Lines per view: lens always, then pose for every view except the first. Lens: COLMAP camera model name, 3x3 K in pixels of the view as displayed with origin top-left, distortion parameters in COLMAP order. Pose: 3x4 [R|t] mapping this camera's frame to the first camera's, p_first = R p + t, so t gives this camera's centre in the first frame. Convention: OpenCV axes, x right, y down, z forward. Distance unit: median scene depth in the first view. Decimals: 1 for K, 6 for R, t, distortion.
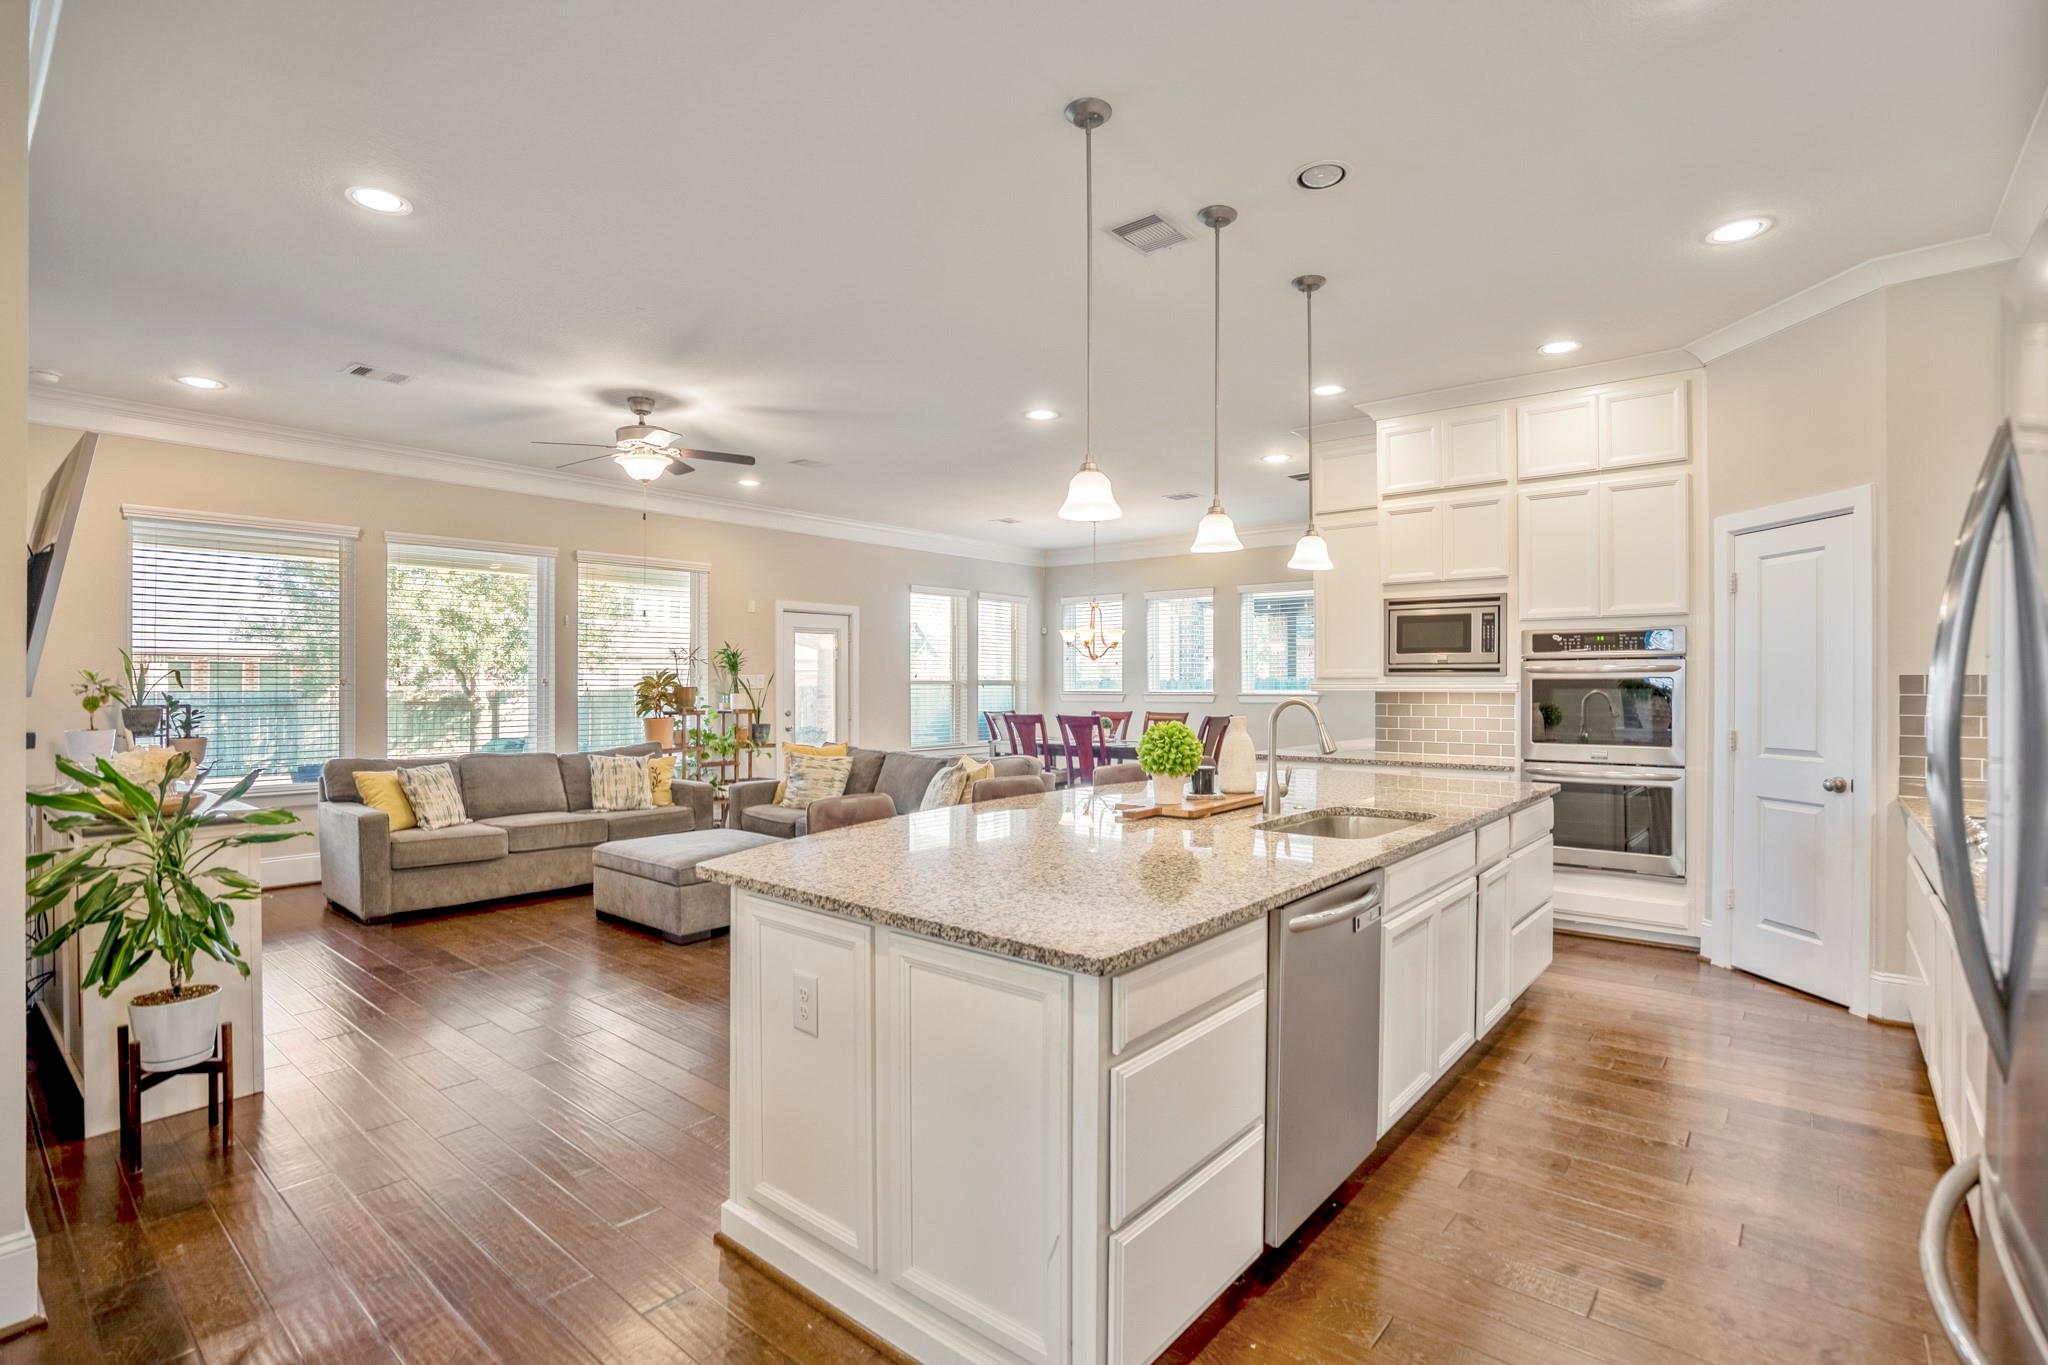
lens RADIAL K [[964.7, 0, 1035.3], [0, 964.7, 678.6], [0, 0, 1]] dist [-0.051329, 0.016677]
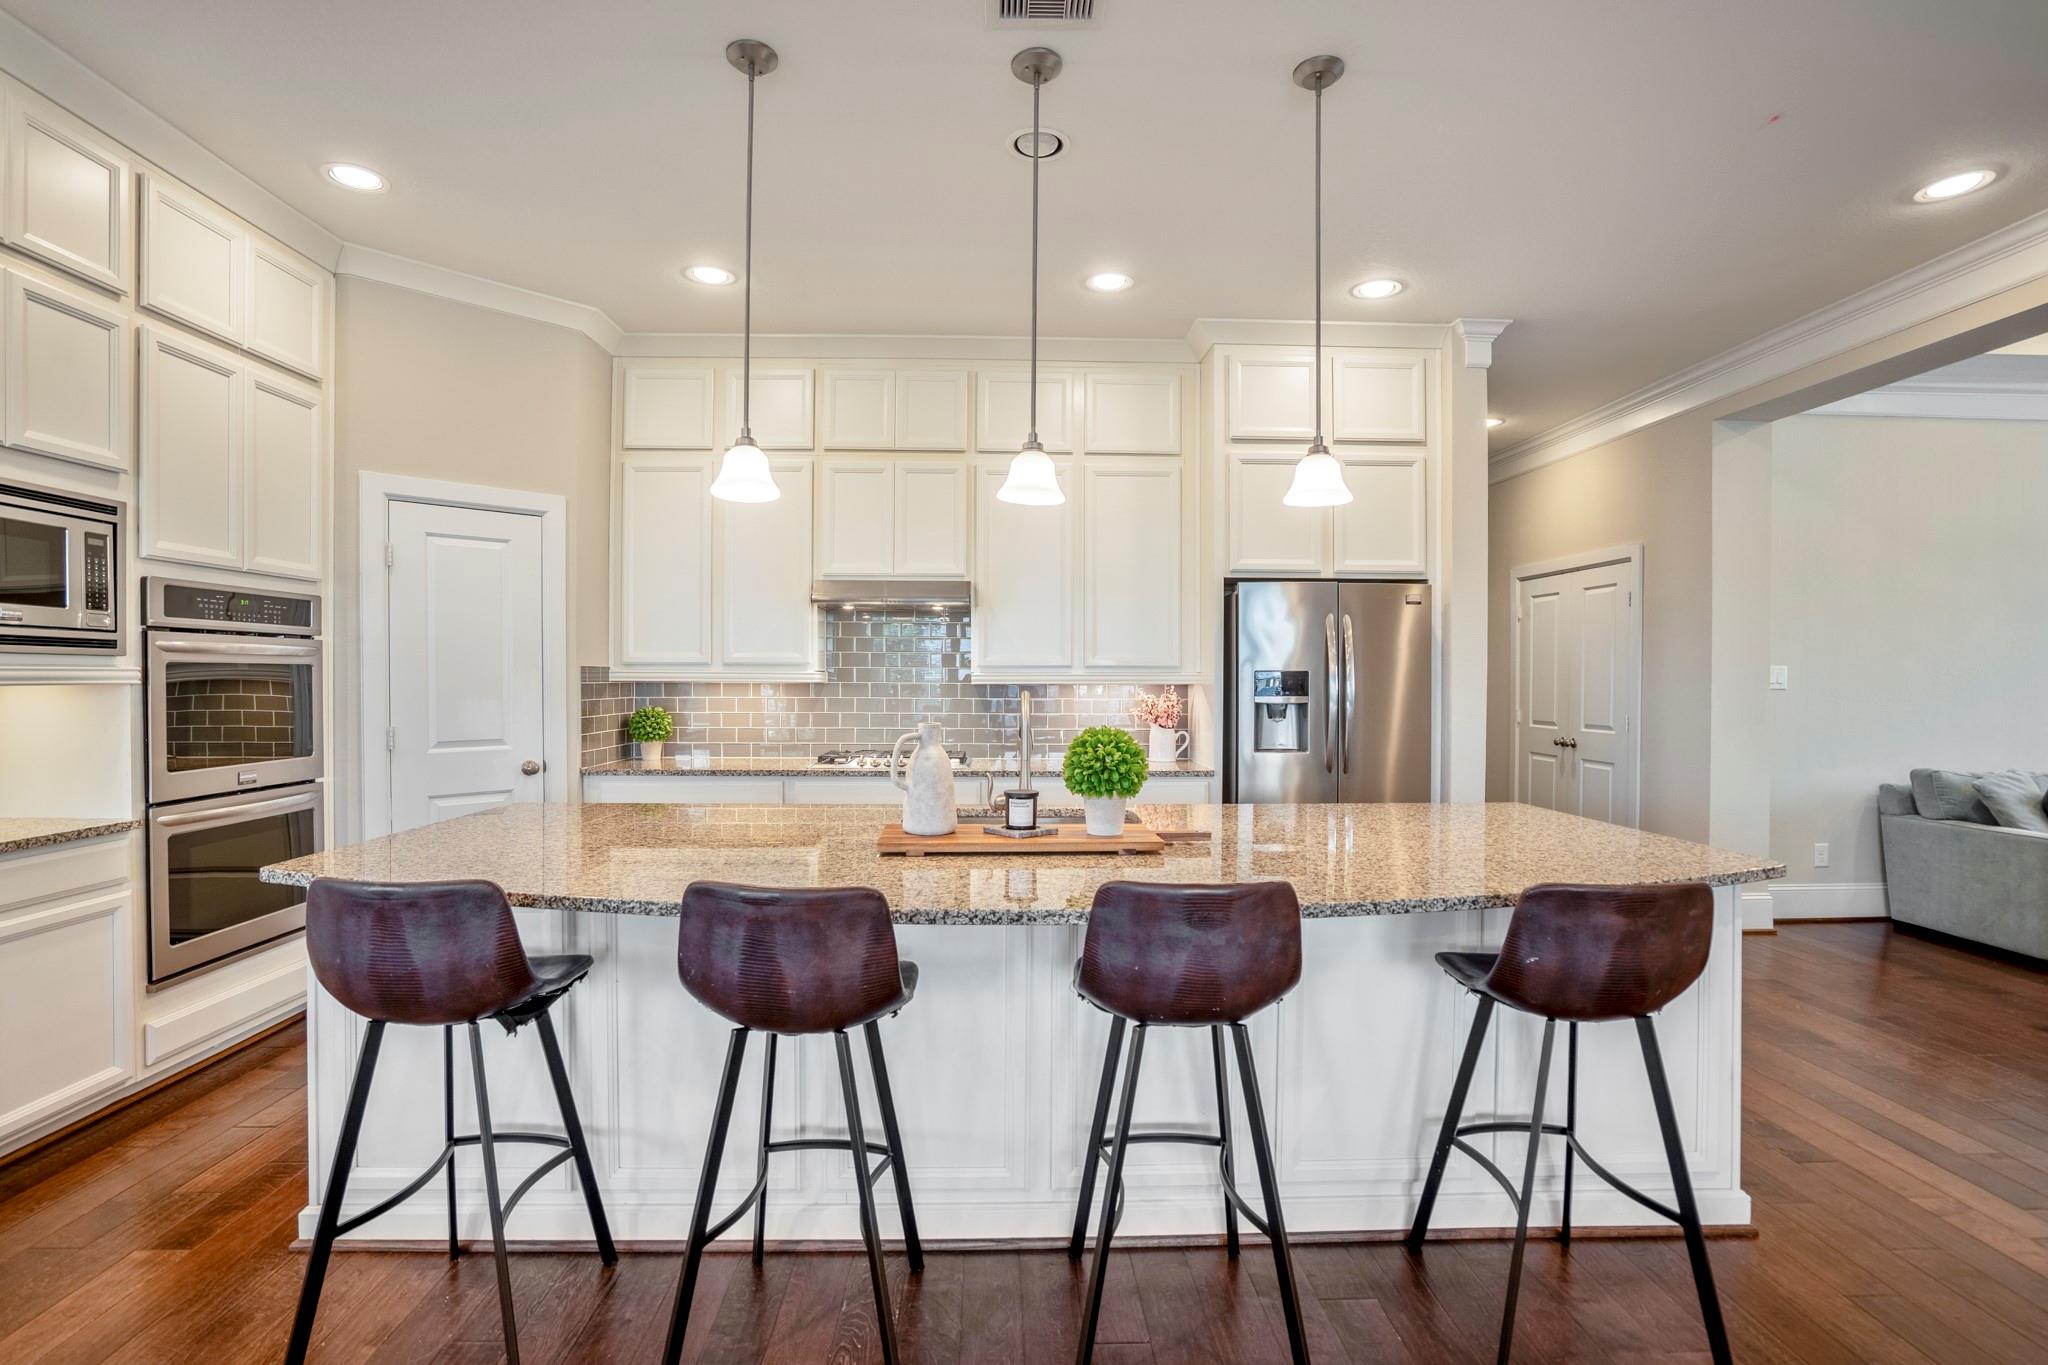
lens RADIAL K [[964.7, 0, 1017.1], [0, 964.7, 688.3], [0, 0, 1]] dist [-0.051329, 0.016677]
pose [[-0.655485, -0.012617, 0.755103, -0.245752], [-0.010454, 0.999916, 0.007632, 0.006459], [-0.755136, -0.002891, -0.655562, 0.977822]]
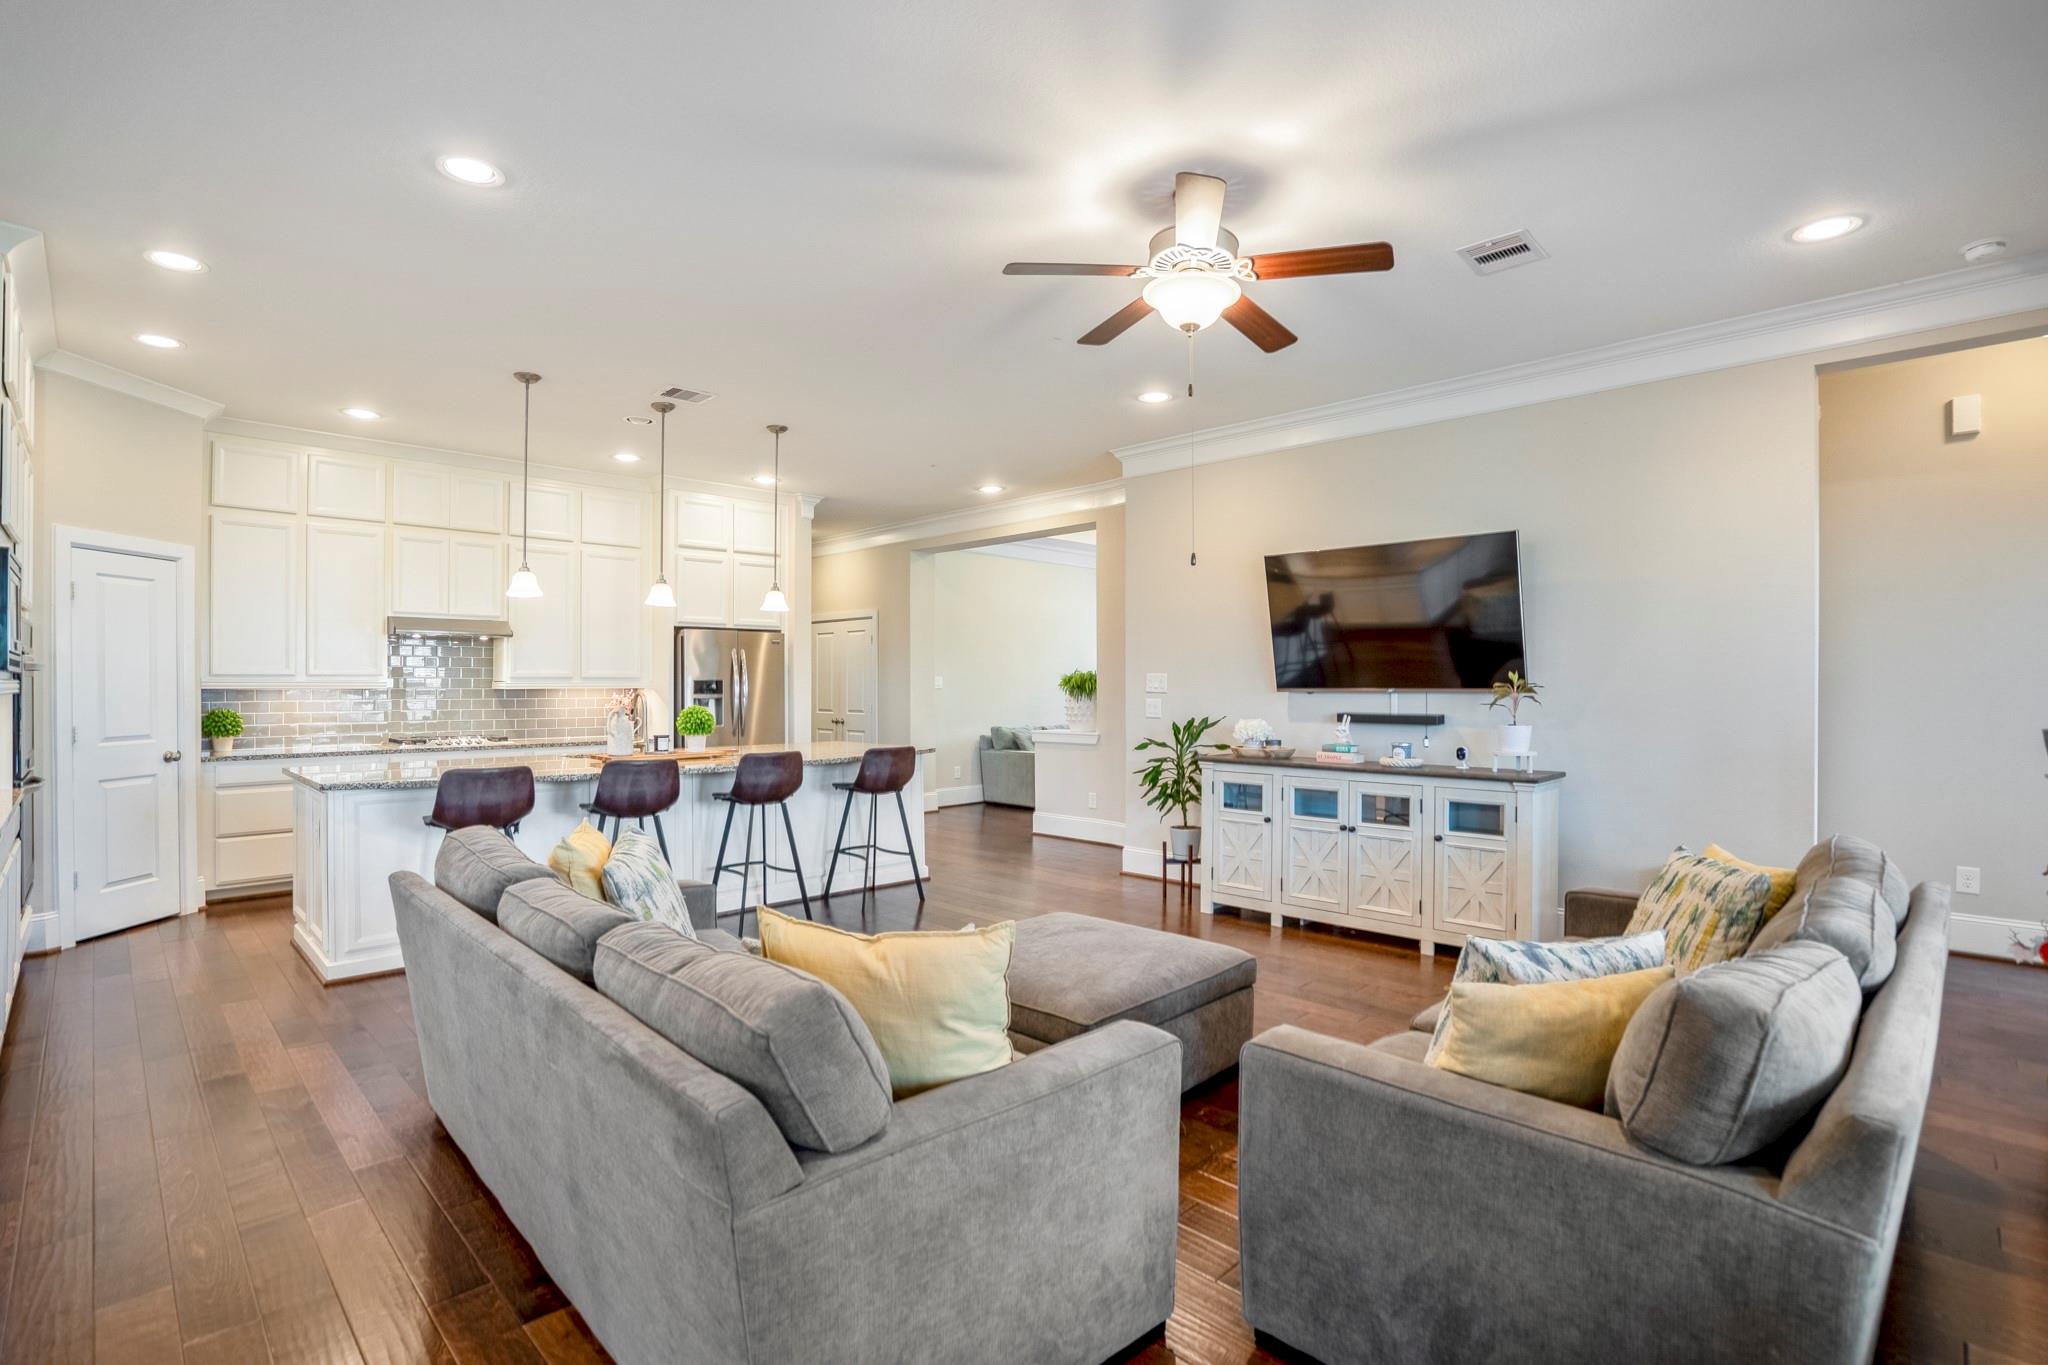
lens RADIAL K [[964.7, 0, 1022.0], [0, 964.7, 679.4], [0, 0, 1]] dist [-0.051329, 0.016677]
pose [[-0.995051, -0.001318, 0.099352, -0.394721], [-0.002492, 0.999928, -0.011700, 0.010006], [-0.099329, -0.011889, -0.994984, 1.693668]]
